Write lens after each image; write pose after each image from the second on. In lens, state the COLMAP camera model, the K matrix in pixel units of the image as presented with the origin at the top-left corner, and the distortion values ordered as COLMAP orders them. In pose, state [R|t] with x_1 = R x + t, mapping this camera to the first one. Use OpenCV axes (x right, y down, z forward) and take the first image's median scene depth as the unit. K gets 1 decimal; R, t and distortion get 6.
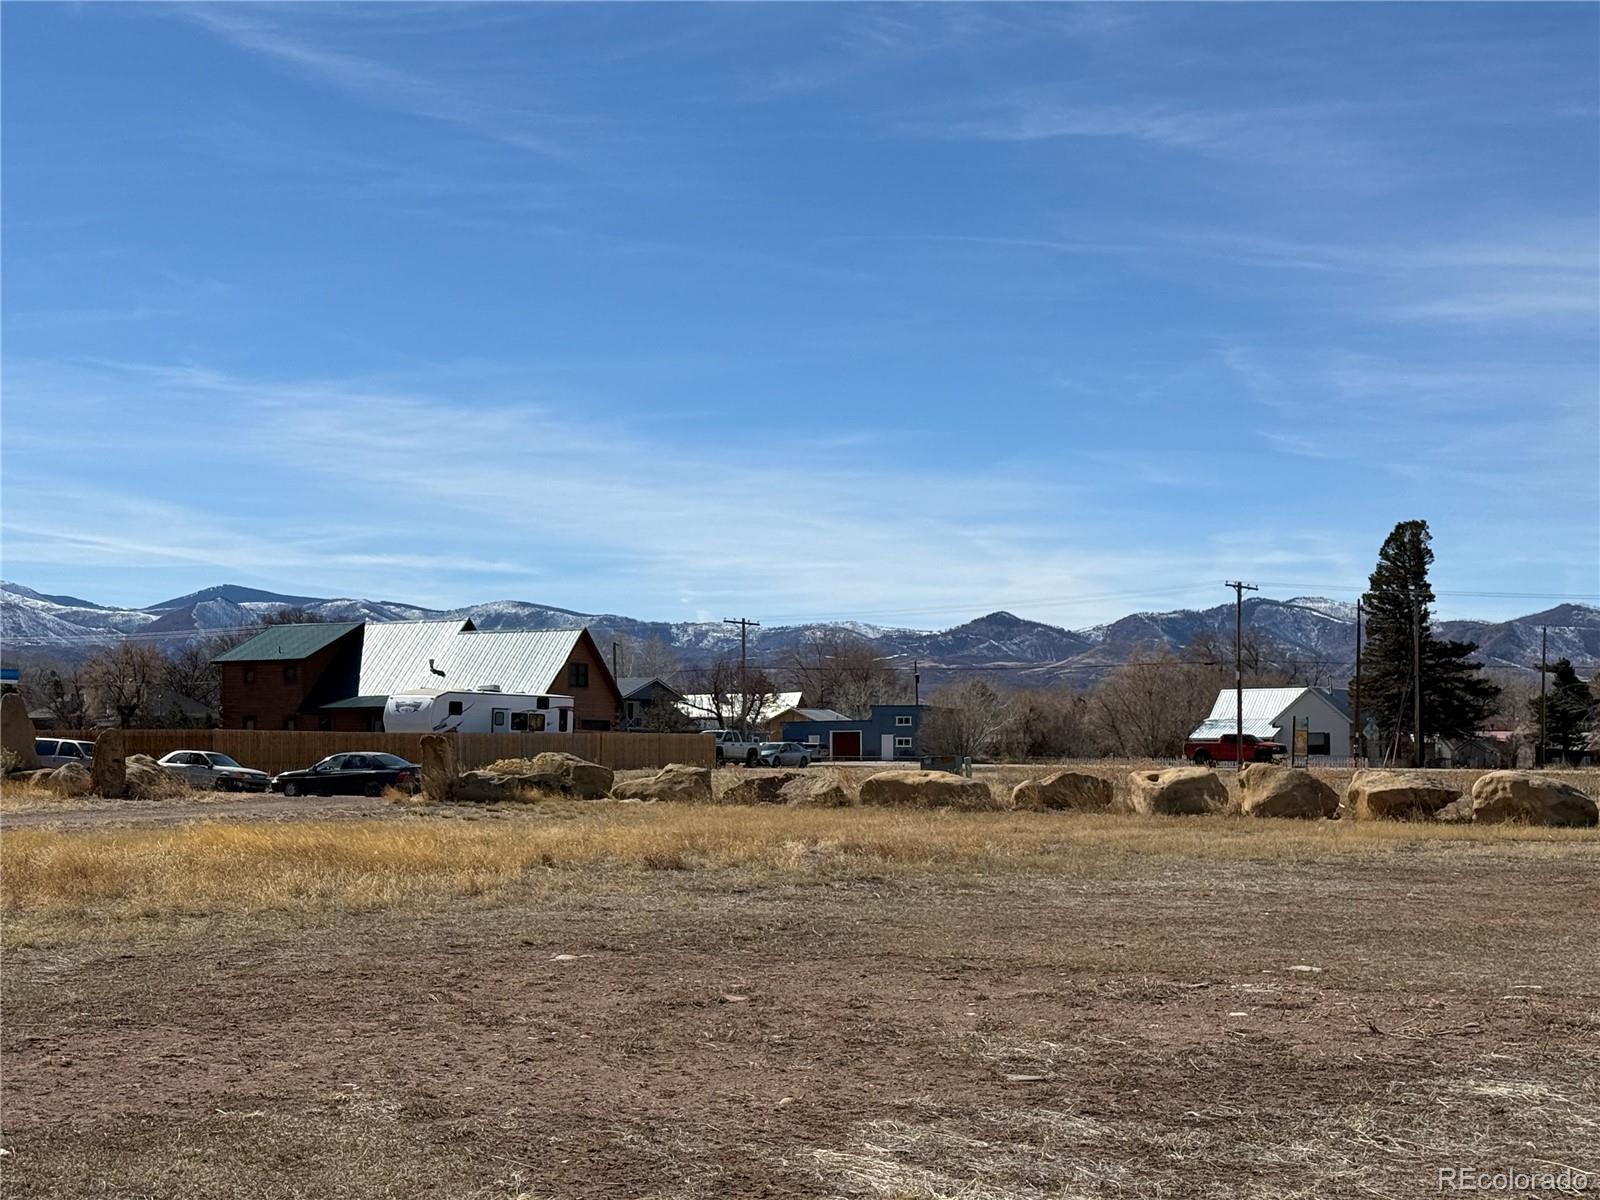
lens RADIAL K [[2794.8, 0, 800.0], [0, 2794.8, 600.0], [0, 0, 1]] dist [0.076261, 0.177557]
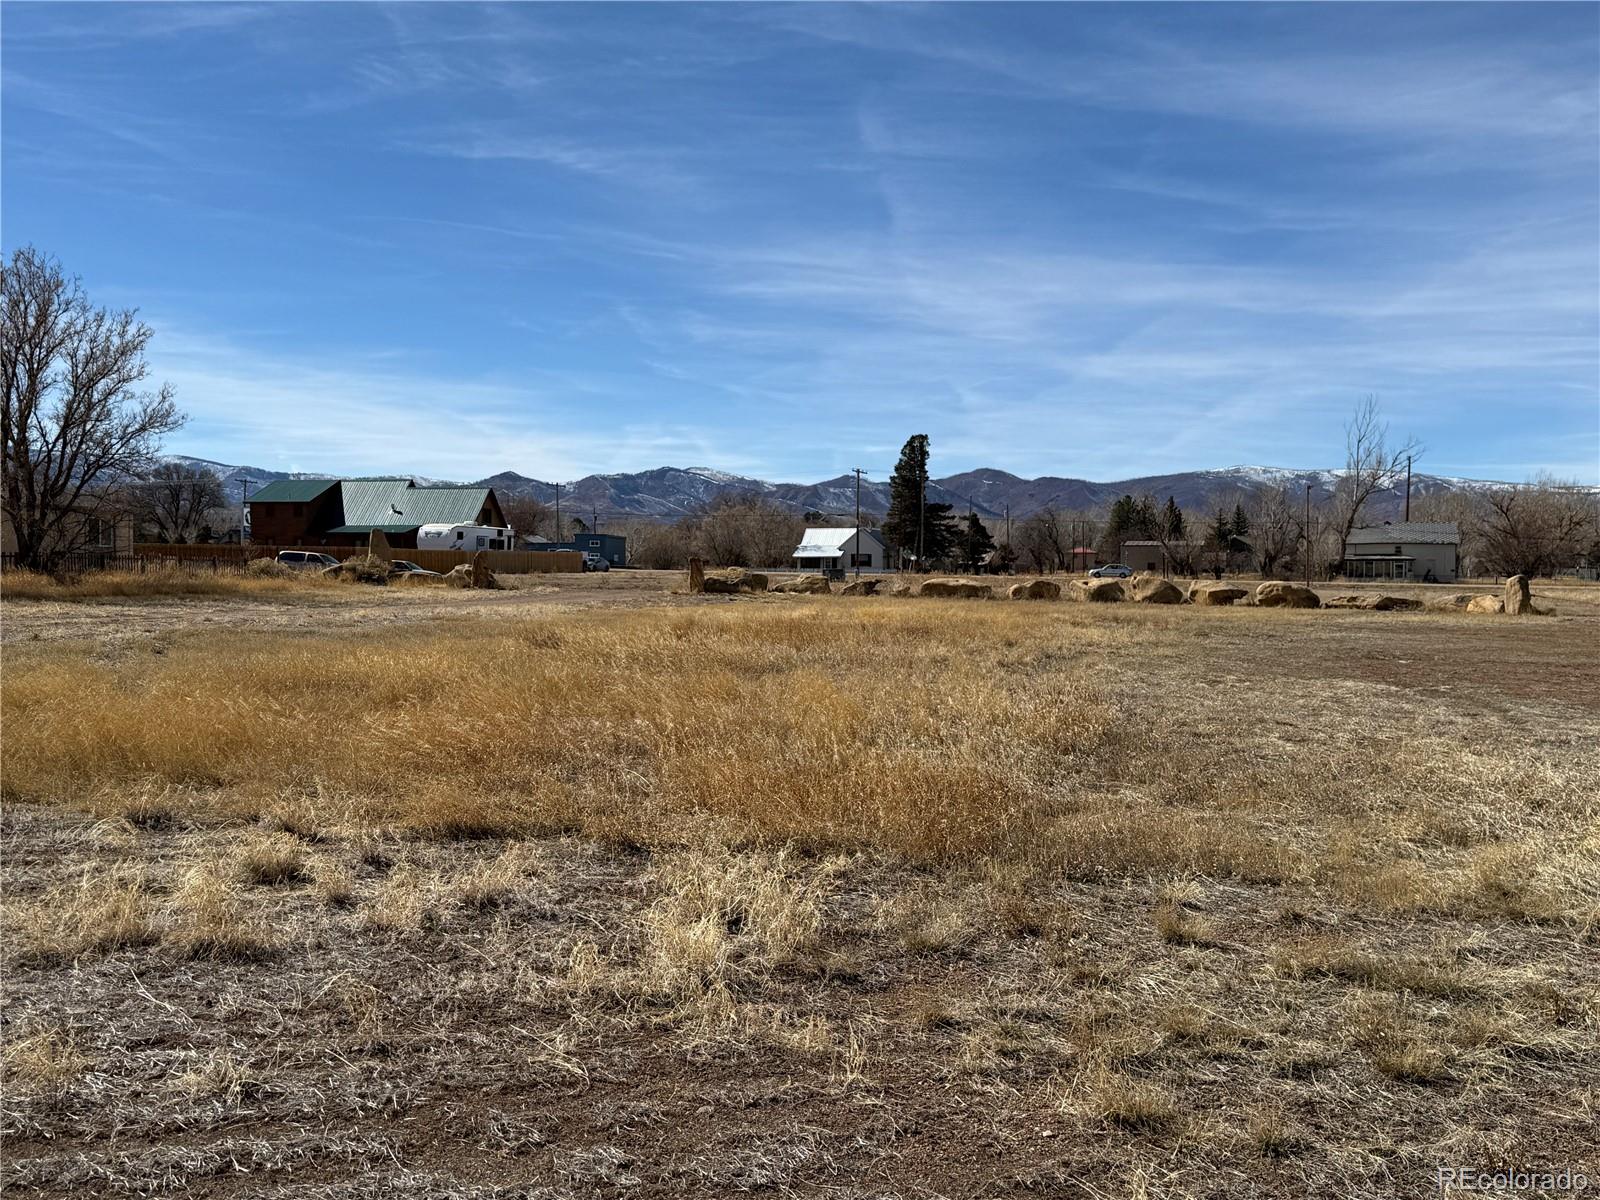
lens RADIAL K [[1799.3, 0, 766.4], [0, 1799.3, 576.2], [0, 0, 1]] dist [0.204390, -0.491936]
pose [[0.964779, 0.008505, 0.262925, -0.162063], [-0.025149, 0.997881, 0.060003, -0.004734], [-0.261857, -0.064502, 0.962949, -0.065382]]
